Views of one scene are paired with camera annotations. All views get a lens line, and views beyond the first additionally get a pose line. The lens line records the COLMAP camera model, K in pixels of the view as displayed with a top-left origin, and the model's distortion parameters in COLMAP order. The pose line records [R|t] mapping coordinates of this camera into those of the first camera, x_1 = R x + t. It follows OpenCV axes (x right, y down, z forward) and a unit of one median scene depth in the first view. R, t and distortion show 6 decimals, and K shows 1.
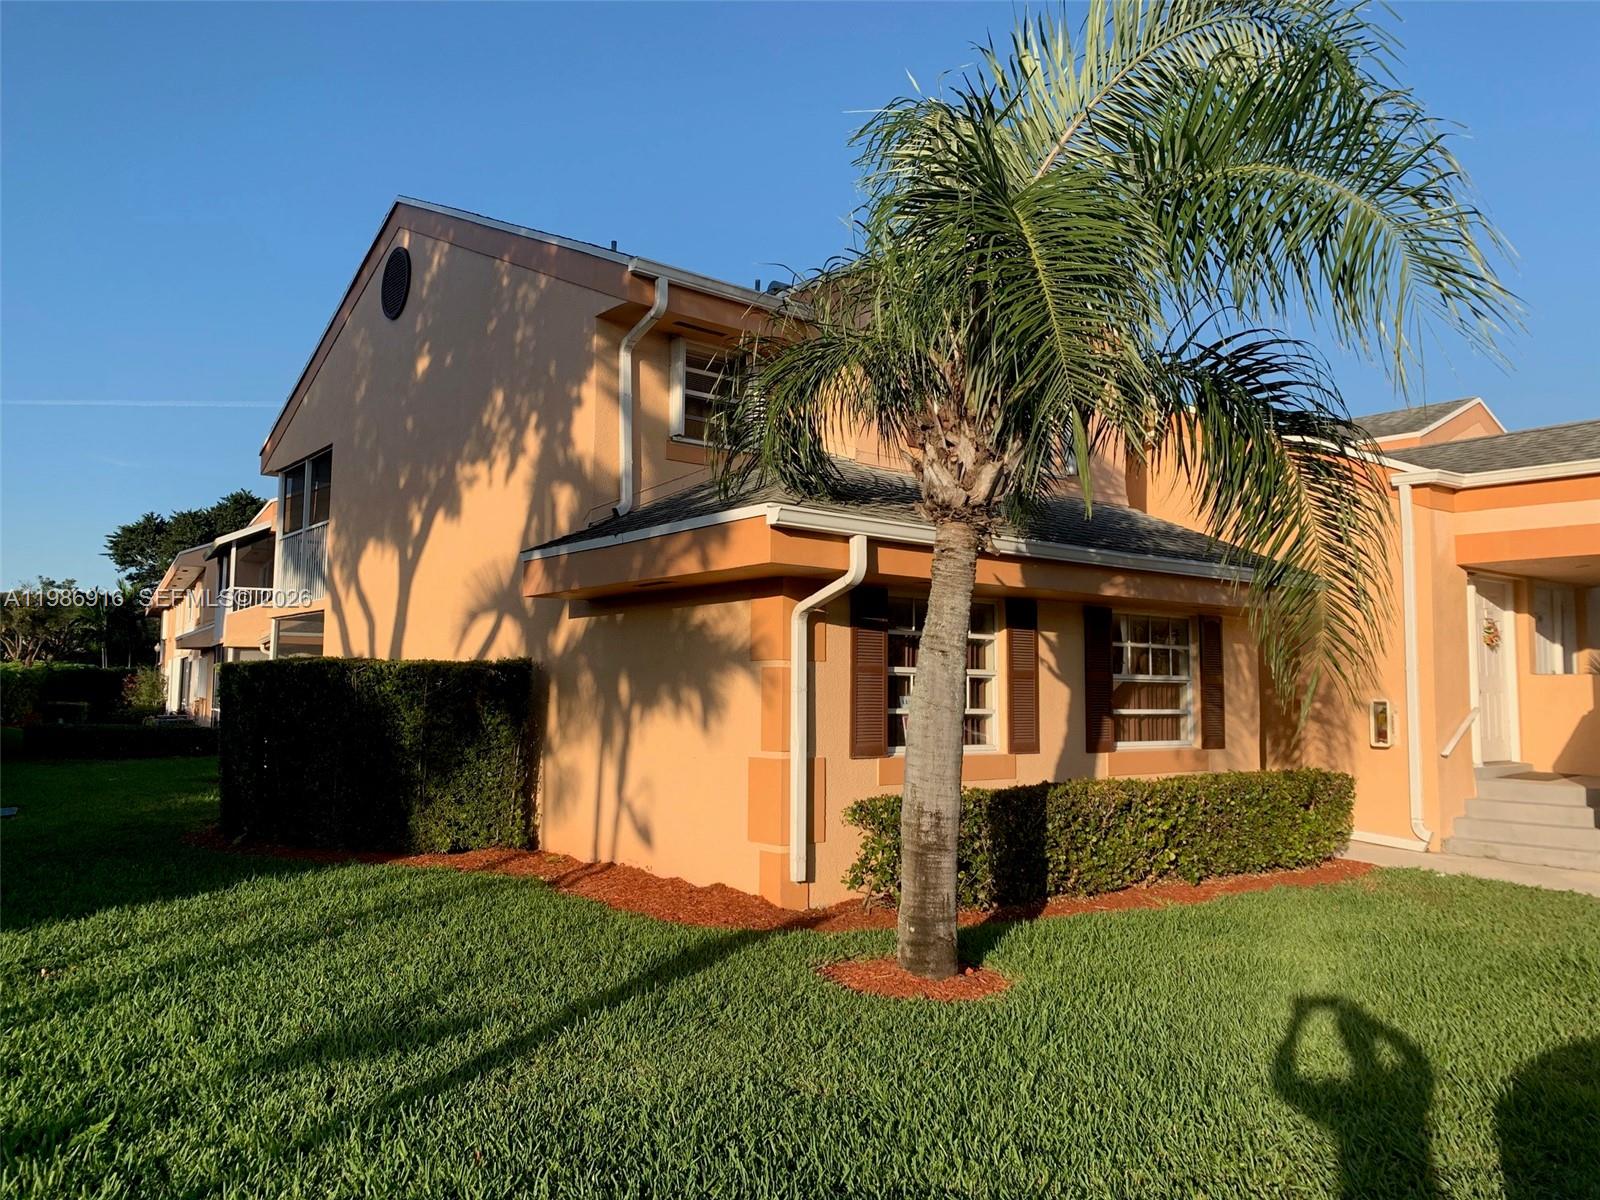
lens RADIAL K [[1228.6, 0, 787.9], [0, 1228.6, 591.9], [0, 0, 1]] dist [0.035574, -0.054145]
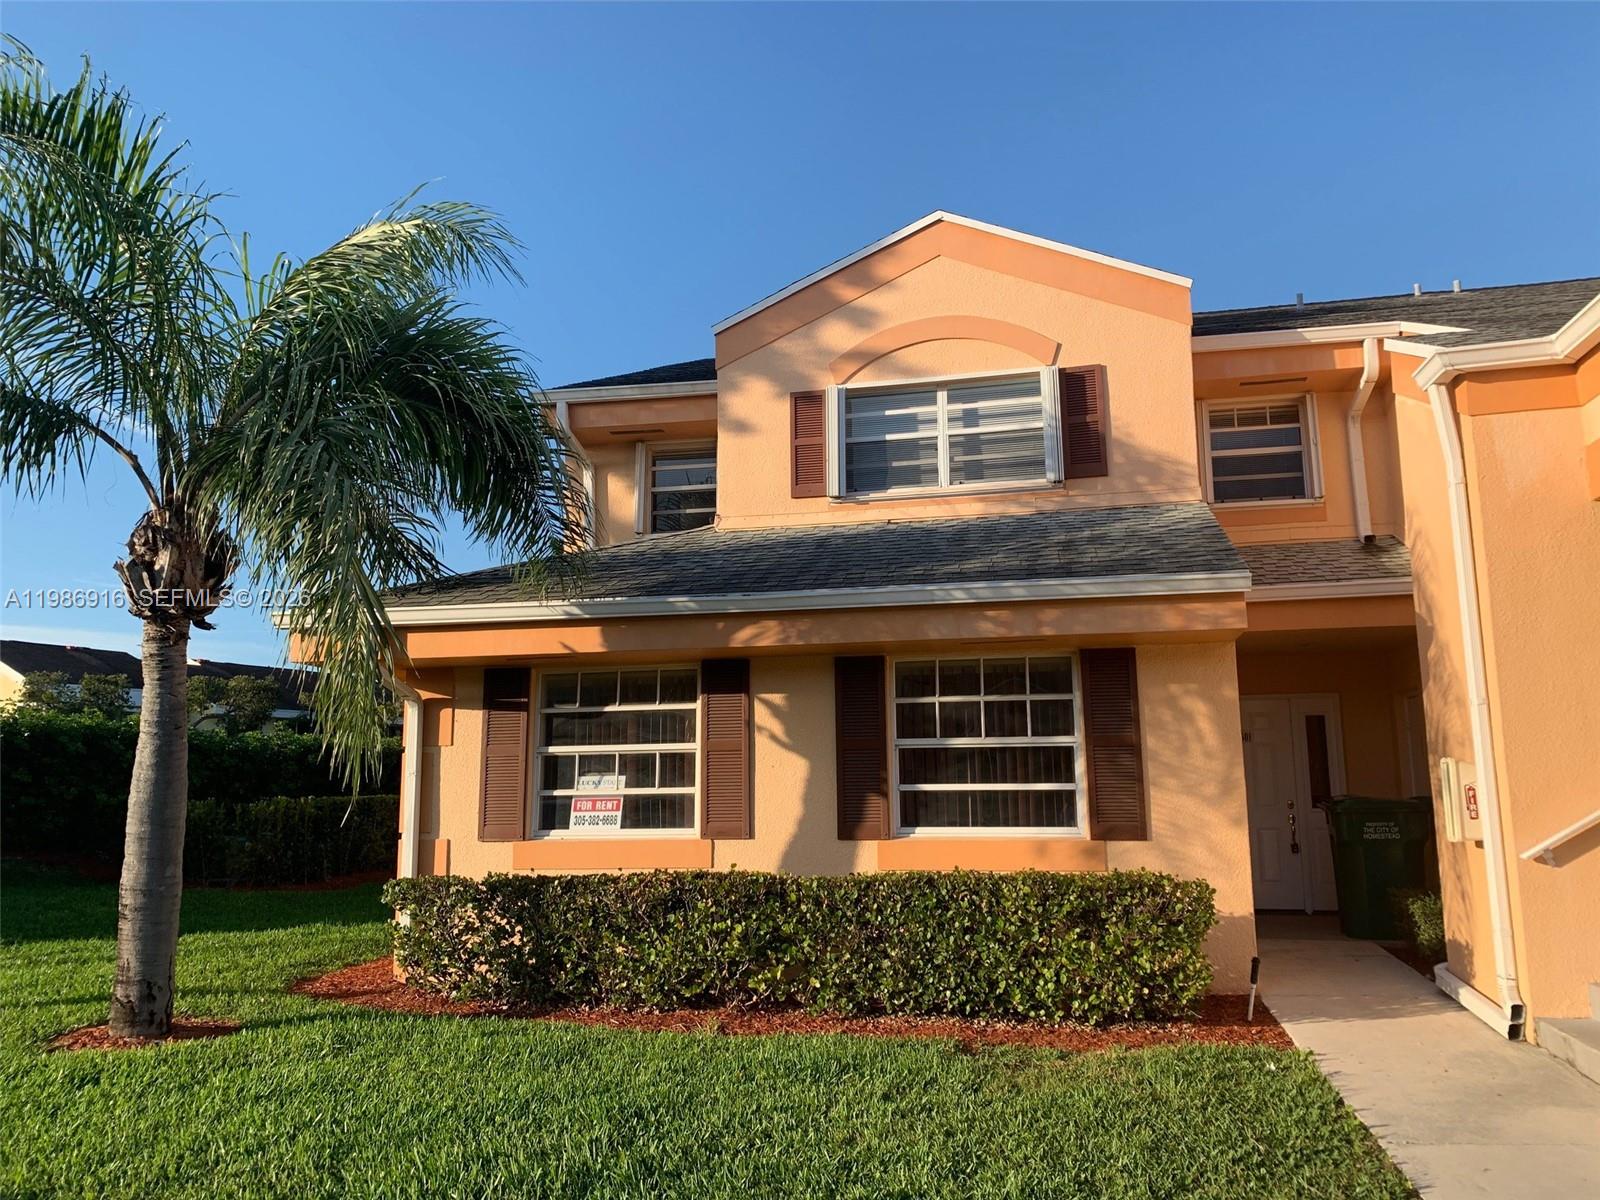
lens RADIAL K [[1228.6, 0, 791.7], [0, 1228.6, 601.2], [0, 0, 1]] dist [0.035574, -0.054145]
pose [[0.651068, -0.137321, -0.746494, 0.858798], [0.081613, 0.990461, -0.111020, 0.063903], [0.754619, 0.011358, 0.656065, 0.454668]]
